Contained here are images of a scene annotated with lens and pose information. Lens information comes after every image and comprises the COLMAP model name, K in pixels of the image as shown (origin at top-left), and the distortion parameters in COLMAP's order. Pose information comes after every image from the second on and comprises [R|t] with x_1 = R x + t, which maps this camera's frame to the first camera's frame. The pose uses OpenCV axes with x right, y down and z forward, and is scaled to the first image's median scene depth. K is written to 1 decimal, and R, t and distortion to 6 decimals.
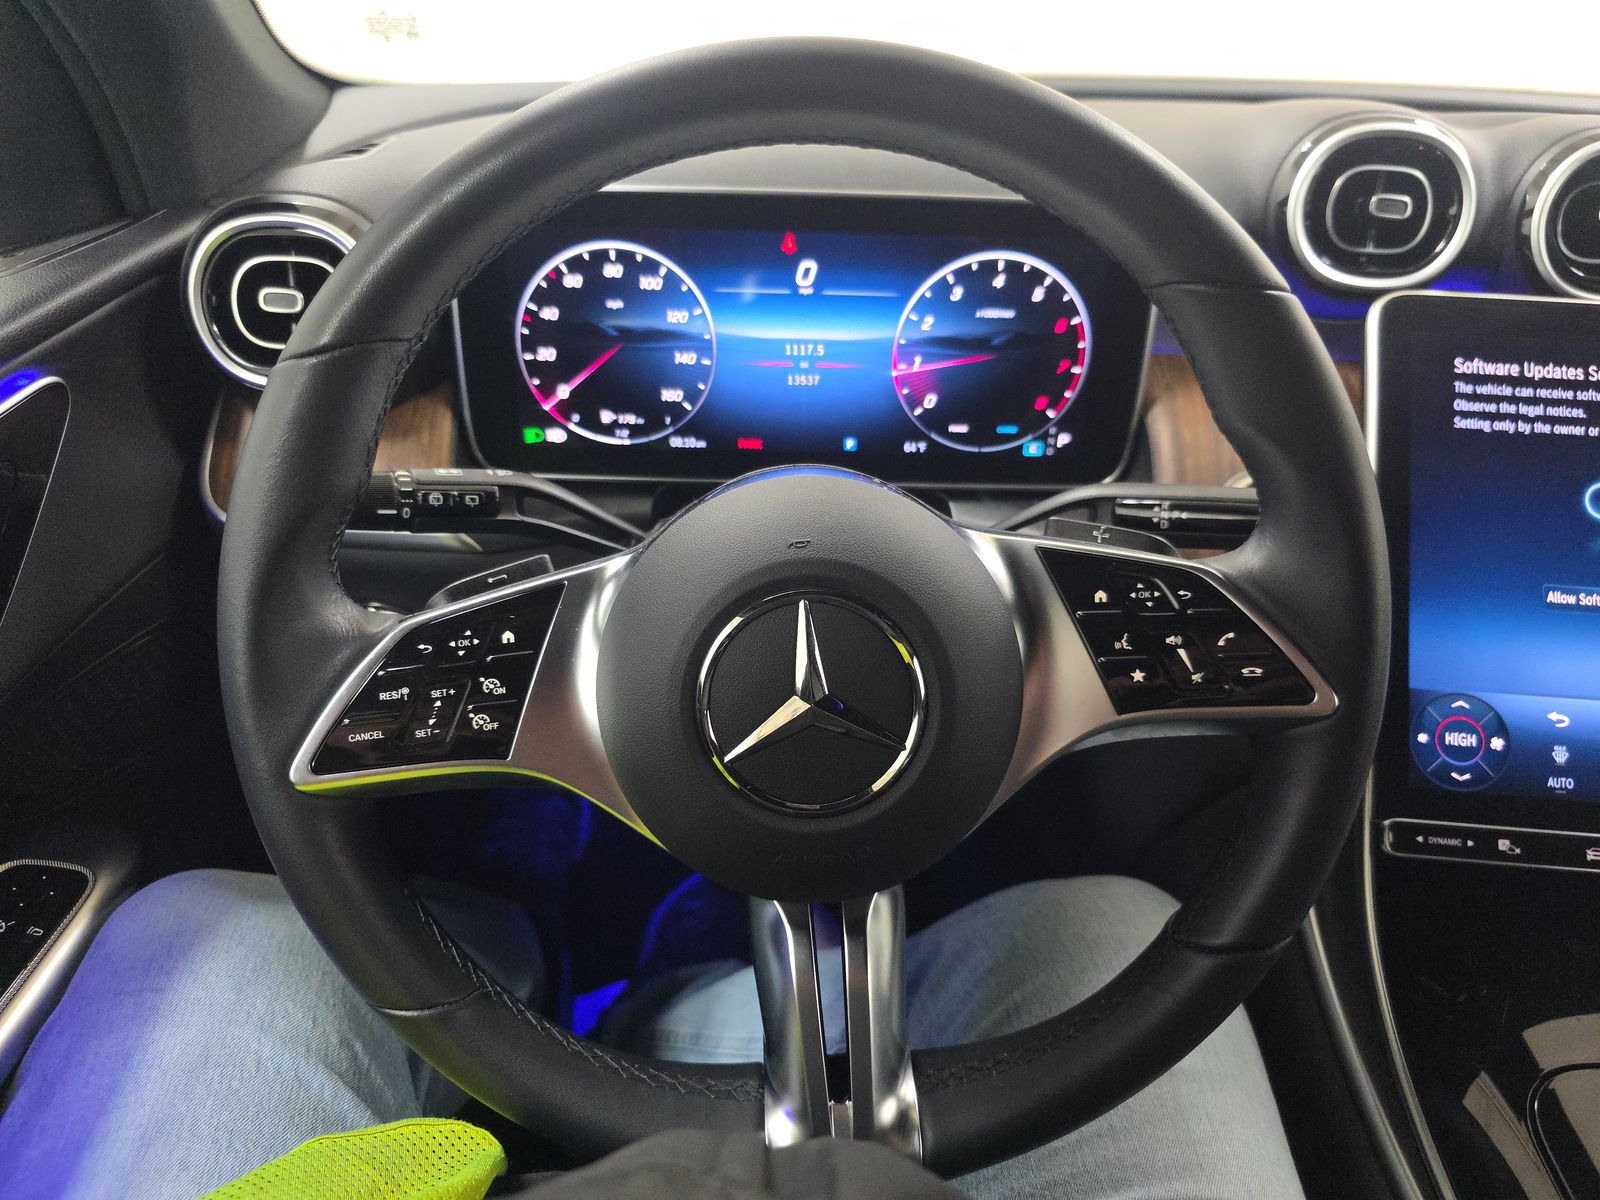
lens RADIAL K [[1111.7, 0, 792.7], [0, 1111.7, 625.1], [0, 0, 1]] dist [0.030300, -0.031321]
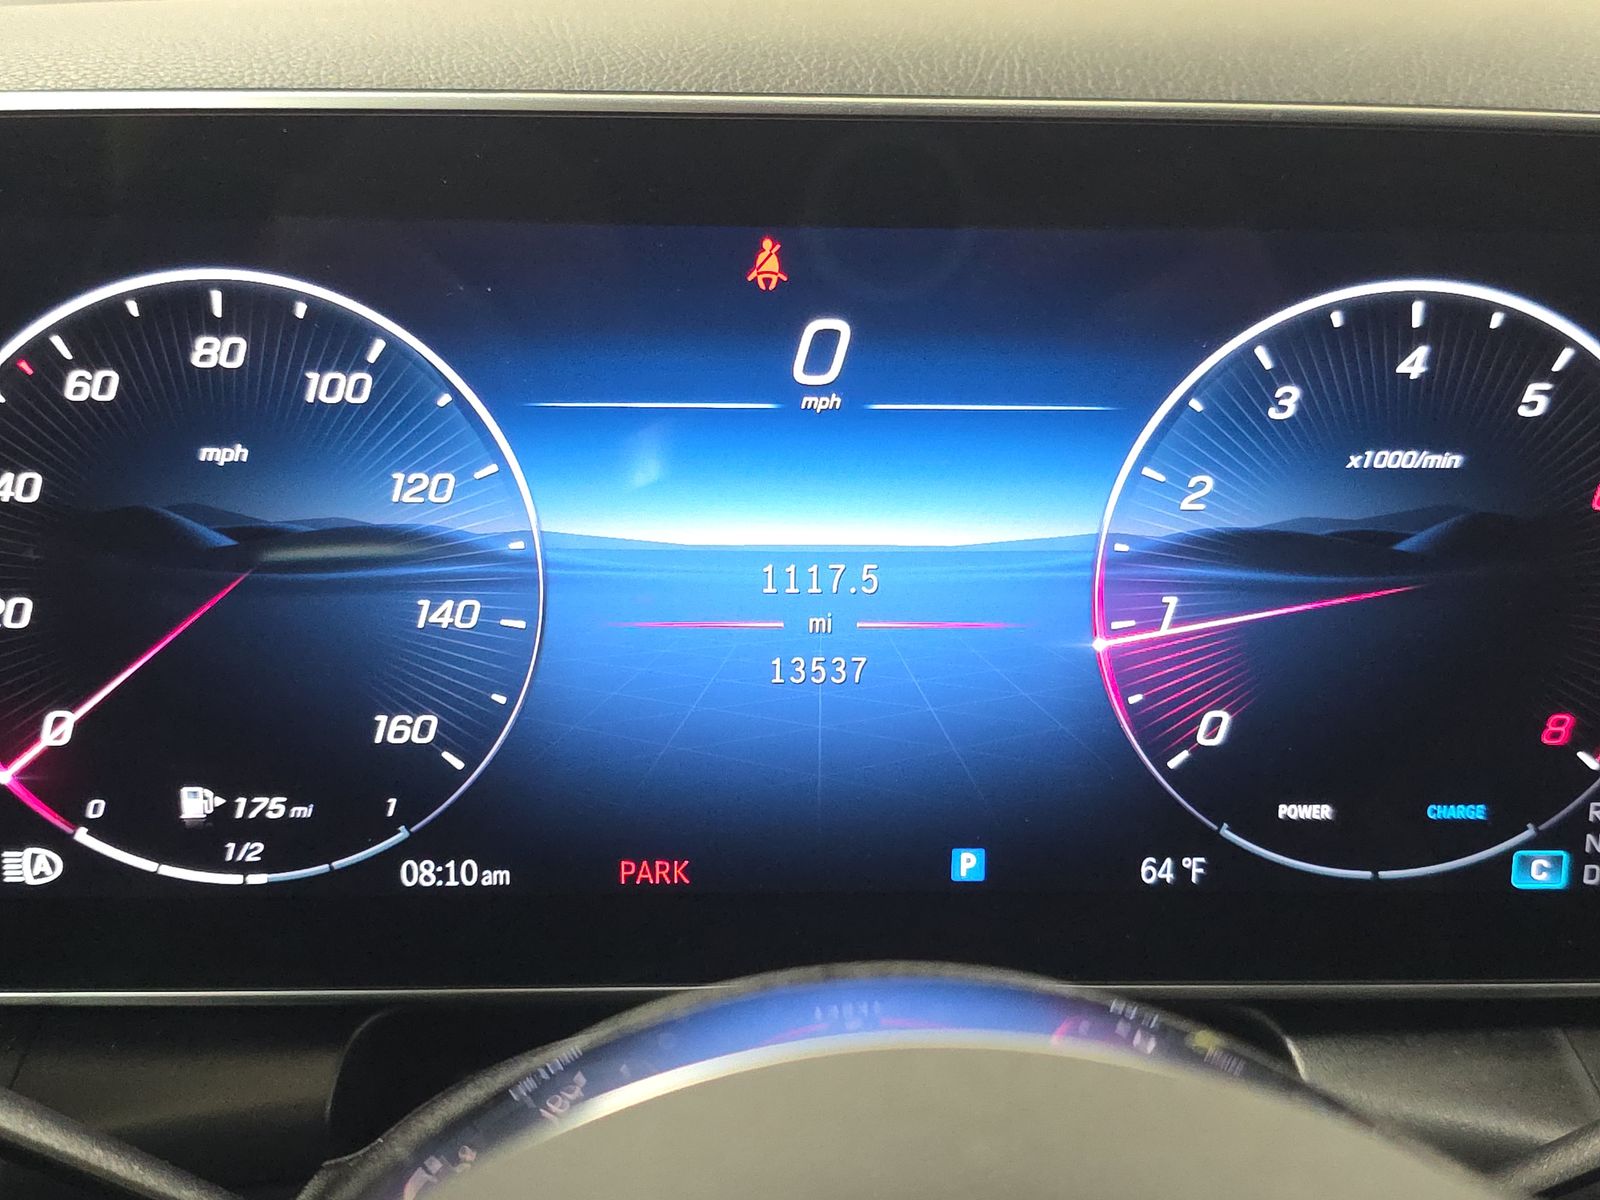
lens RADIAL K [[2125.1, 0, 799.0], [0, 2125.1, 601.6], [0, 0, 1]] dist [0.068220, 0.000000]
pose [[0.999196, -0.021425, 0.033874, -0.016873], [0.029782, 0.962473, -0.269740, -0.077795], [-0.026823, 0.270532, 0.962337, 0.422038]]
